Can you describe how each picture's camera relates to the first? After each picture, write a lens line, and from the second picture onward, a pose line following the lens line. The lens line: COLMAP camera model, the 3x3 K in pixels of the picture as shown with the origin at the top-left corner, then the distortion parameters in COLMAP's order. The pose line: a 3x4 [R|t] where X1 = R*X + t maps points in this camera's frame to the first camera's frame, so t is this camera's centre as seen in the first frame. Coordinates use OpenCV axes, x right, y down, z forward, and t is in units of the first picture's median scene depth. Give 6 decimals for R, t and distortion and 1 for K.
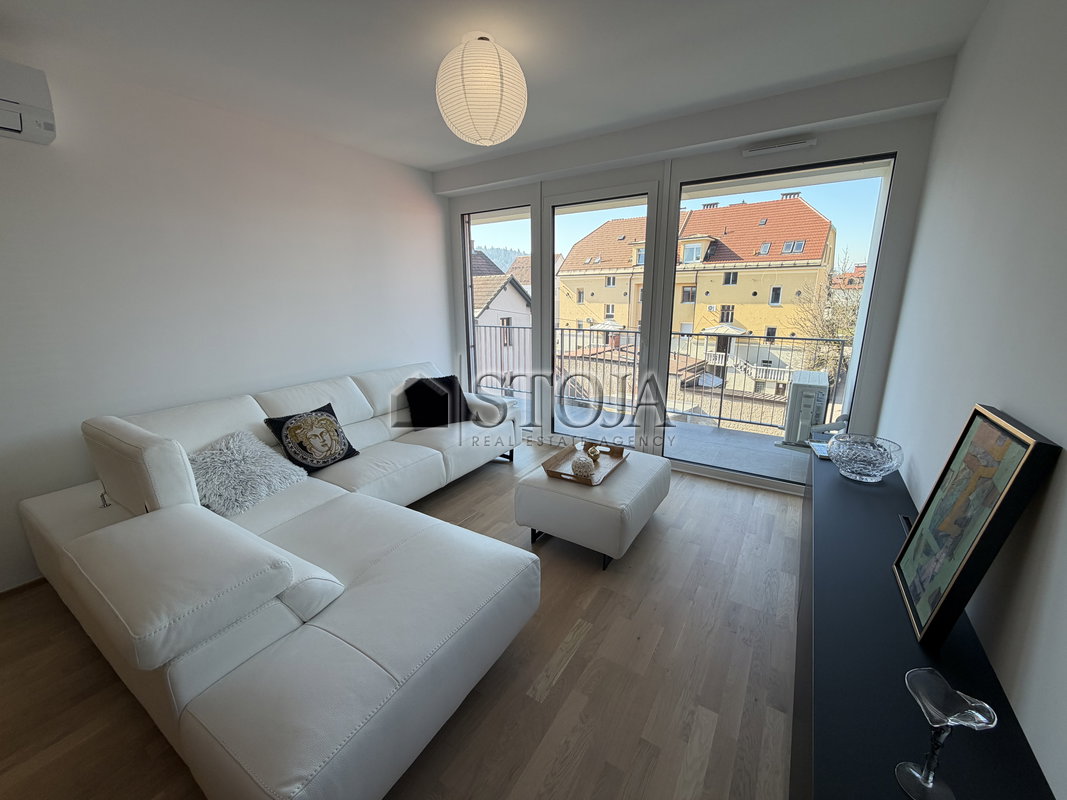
lens RADIAL K [[424.4, 0, 528.8], [0, 424.4, 397.9], [0, 0, 1]] dist [0.000782, -0.000001]
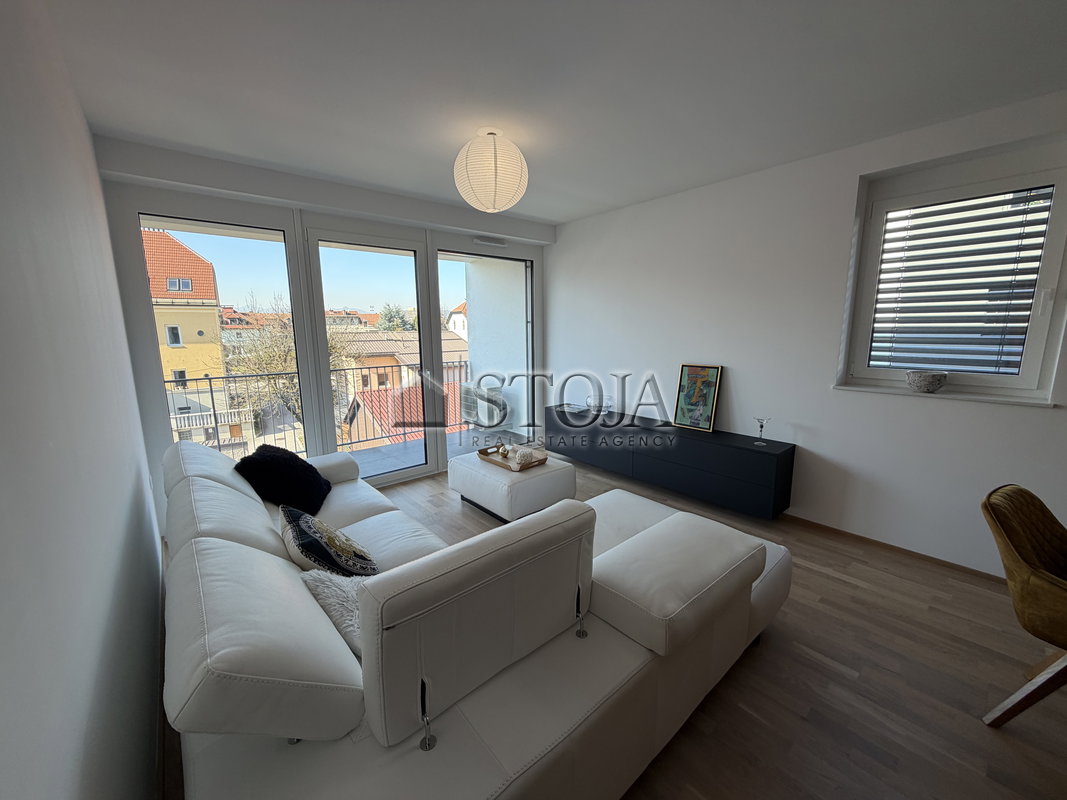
lens RADIAL K [[426.4, 0, 536.3], [0, 426.4, 375.2], [0, 0, 1]] dist [0.000095, -0.000081]
pose [[0.268622, -0.100020, 0.958039, -1.200415], [0.236829, 0.970922, 0.034961, -0.124147], [-0.933678, 0.217500, 0.284498, 0.561731]]
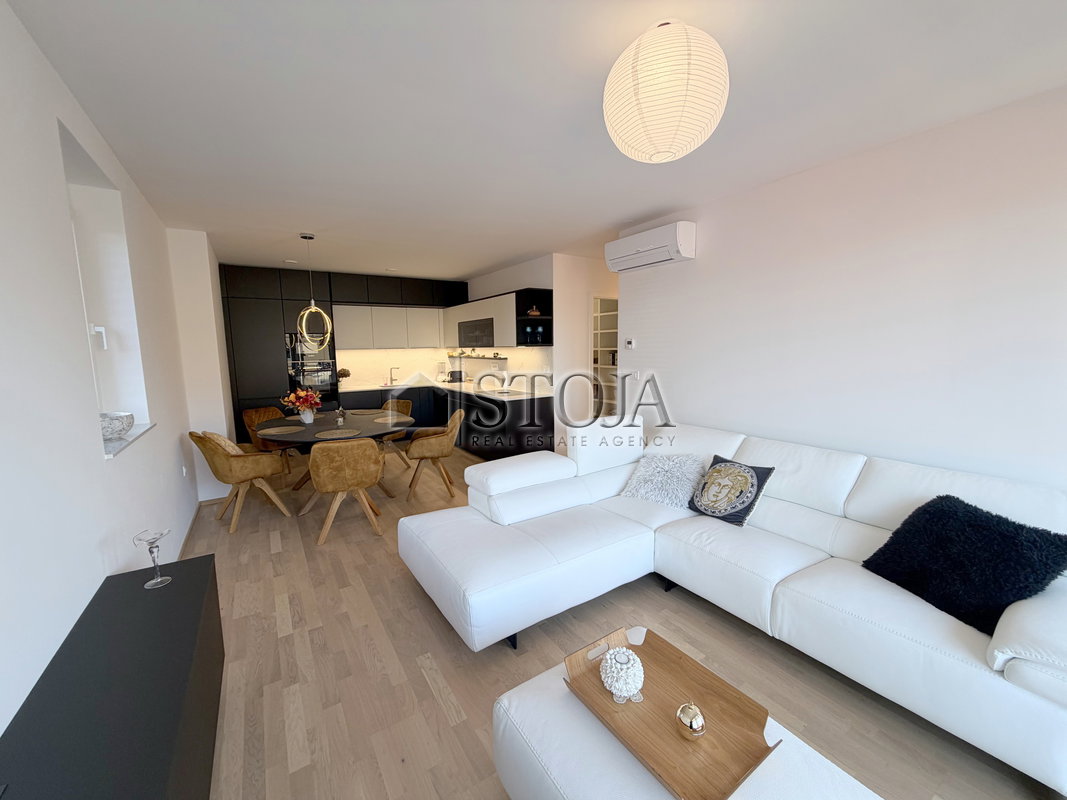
lens RADIAL K [[424.4, 0, 528.8], [0, 424.4, 397.9], [0, 0, 1]] dist [0.000782, -0.000001]
pose [[-0.412554, 0.130444, -0.901545, 0.661803], [-0.201163, 0.952214, 0.229829, -0.289881], [0.888444, 0.276175, -0.366599, 1.074924]]
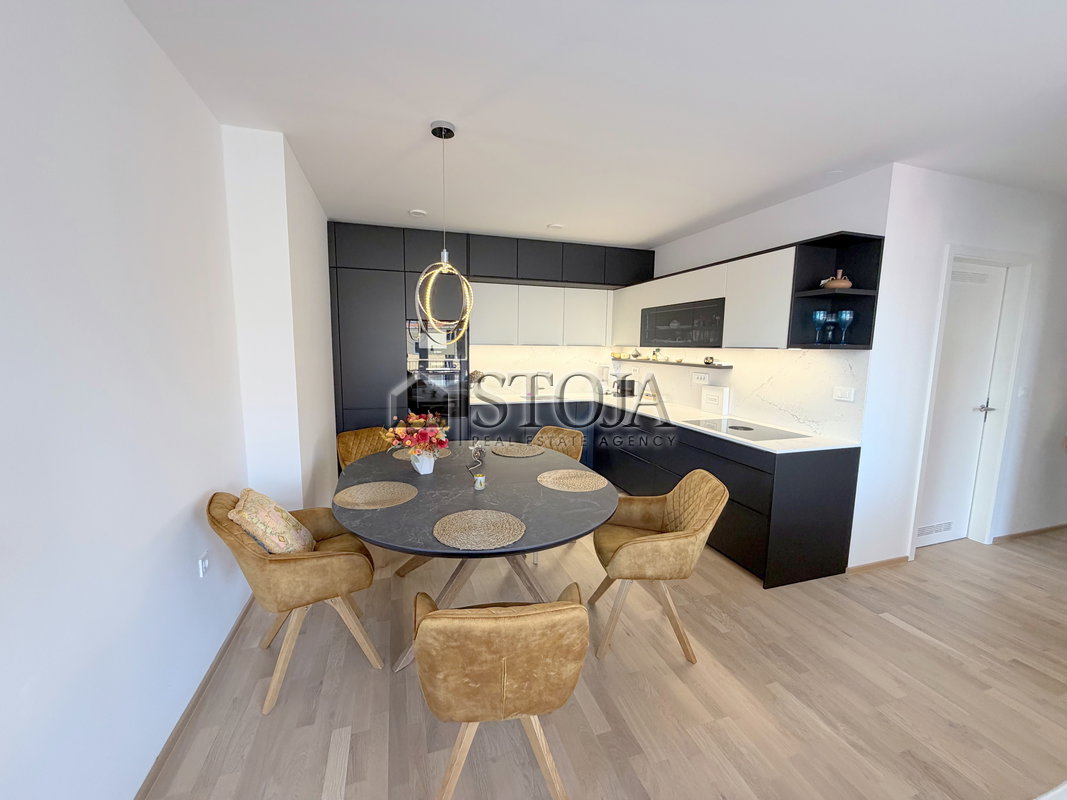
lens RADIAL K [[424.4, 0, 528.8], [0, 424.4, 397.9], [0, 0, 1]] dist [0.000782, -0.000001]
pose [[-0.636346, 0.100233, -0.764864, 0.009113], [-0.193000, 0.939301, 0.283663, -0.080692], [0.746870, 0.328126, -0.578376, 0.291115]]
